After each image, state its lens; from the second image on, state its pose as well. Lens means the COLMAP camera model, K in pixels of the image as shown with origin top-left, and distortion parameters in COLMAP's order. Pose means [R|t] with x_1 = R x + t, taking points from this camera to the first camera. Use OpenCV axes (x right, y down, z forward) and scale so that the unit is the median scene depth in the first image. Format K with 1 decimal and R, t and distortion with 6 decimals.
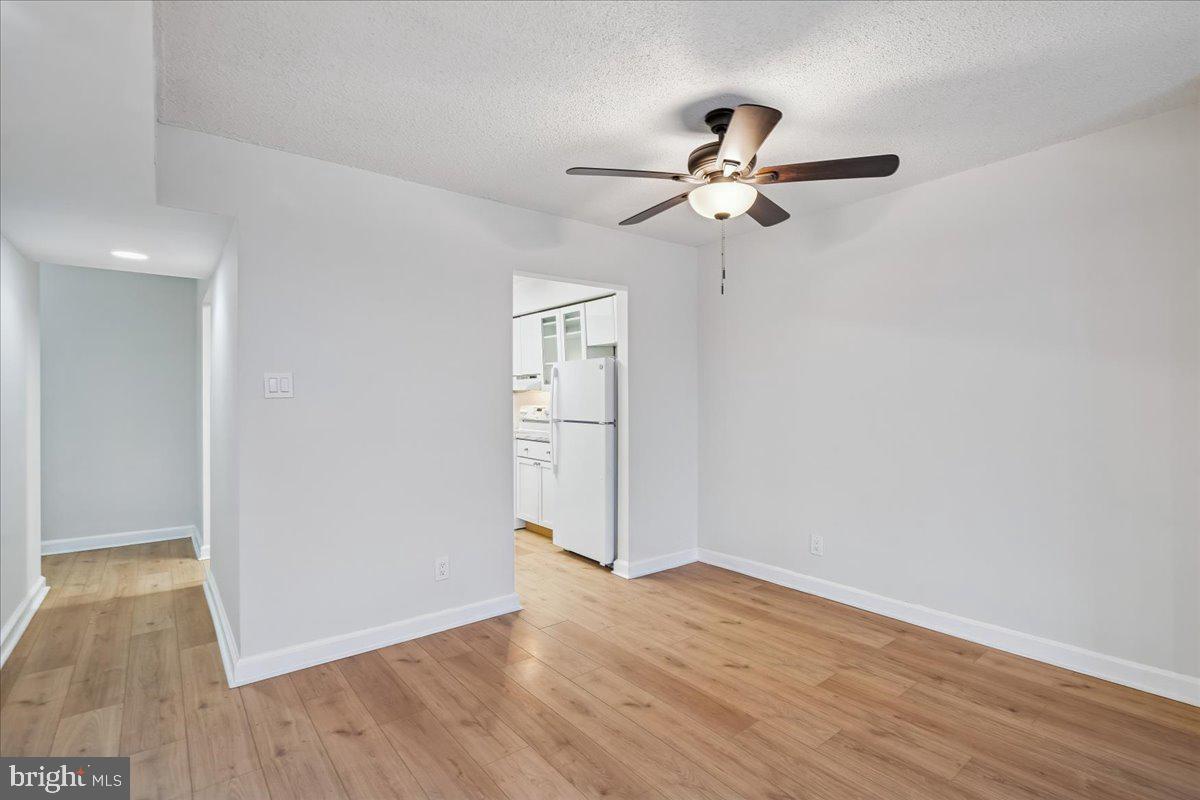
lens RADIAL K [[555.4, 0, 596.7], [0, 555.4, 393.1], [0, 0, 1]] dist [-0.000873, 0.002016]
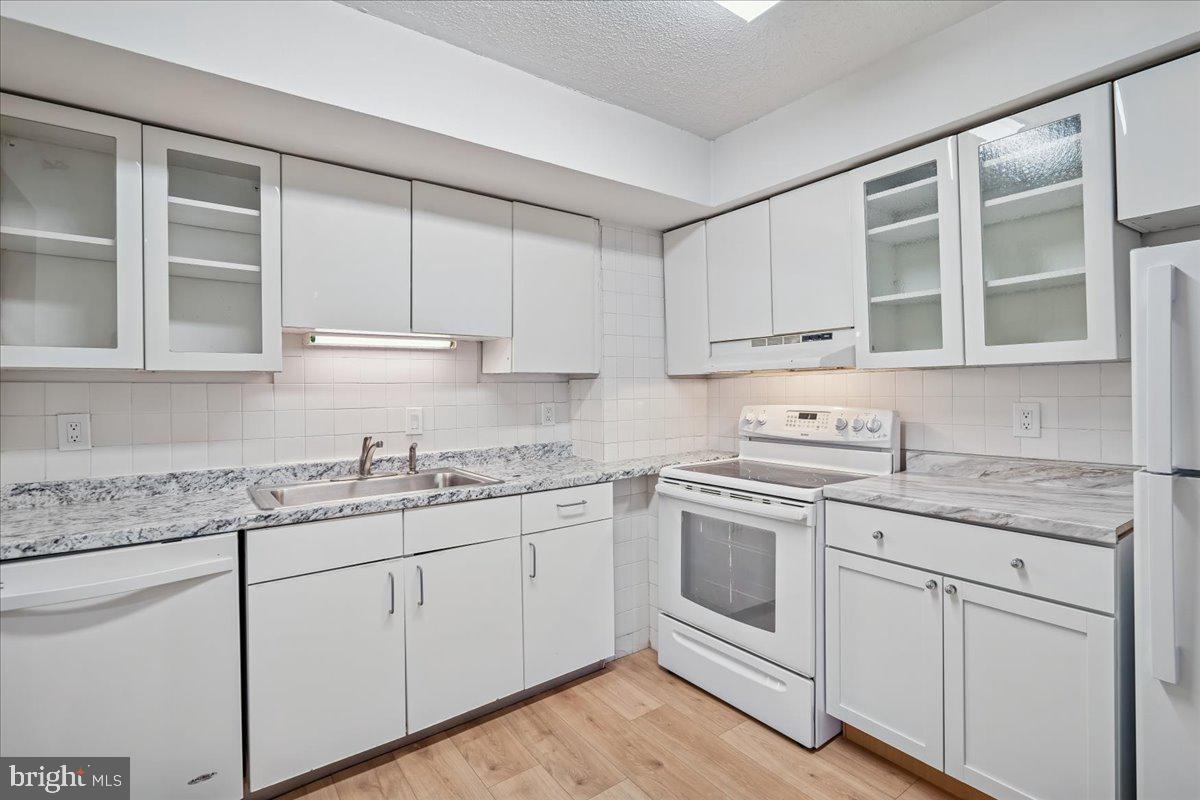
lens RADIAL K [[555.4, 0, 604.3], [0, 555.4, 390.6], [0, 0, 1]] dist [-0.000873, 0.002016]
pose [[0.998866, -0.001829, -0.047569, -0.256880], [0.002242, 0.999960, 0.008615, 0.006716], [0.047551, -0.008712, 0.998831, 0.589624]]
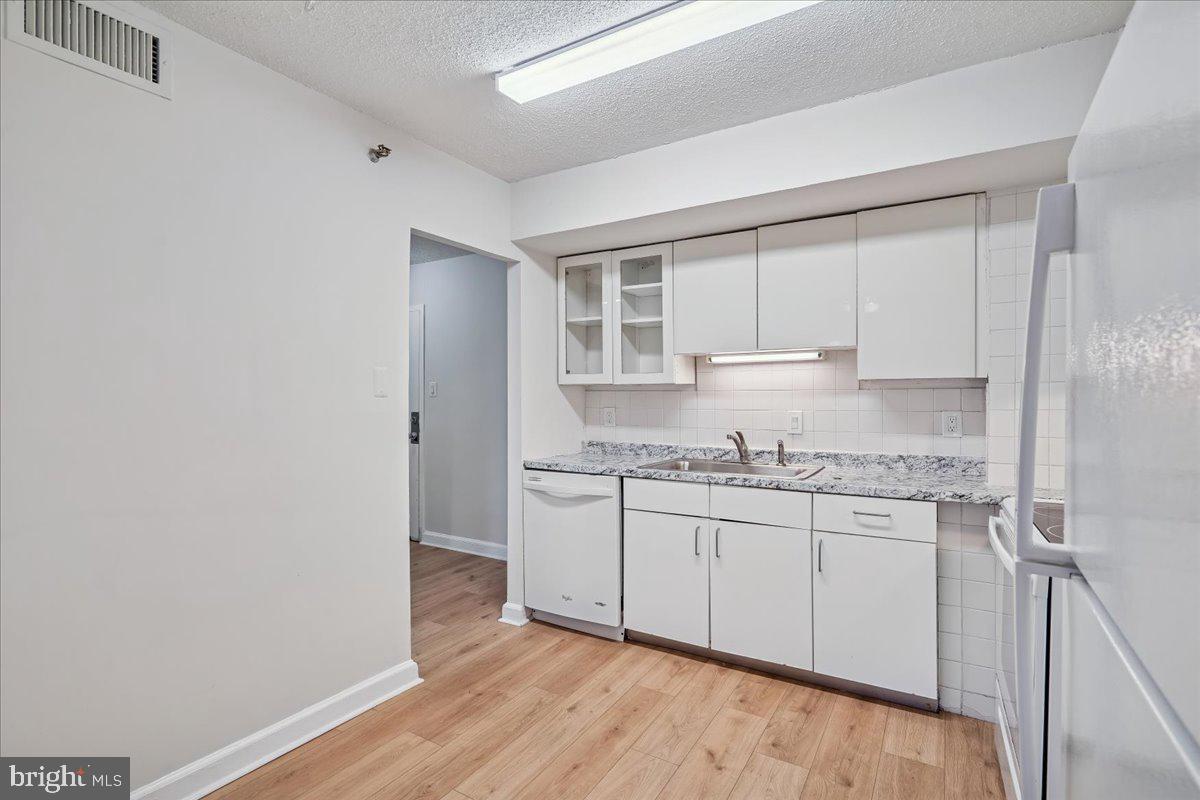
lens RADIAL K [[555.4, 0, 594.7], [0, 555.4, 401.6], [0, 0, 1]] dist [-0.000873, 0.002016]
pose [[0.346763, 0.014911, -0.937834, -0.012493], [0.005230, 0.999827, 0.017830, 0.004703], [0.937938, -0.011088, 0.346625, 0.666940]]
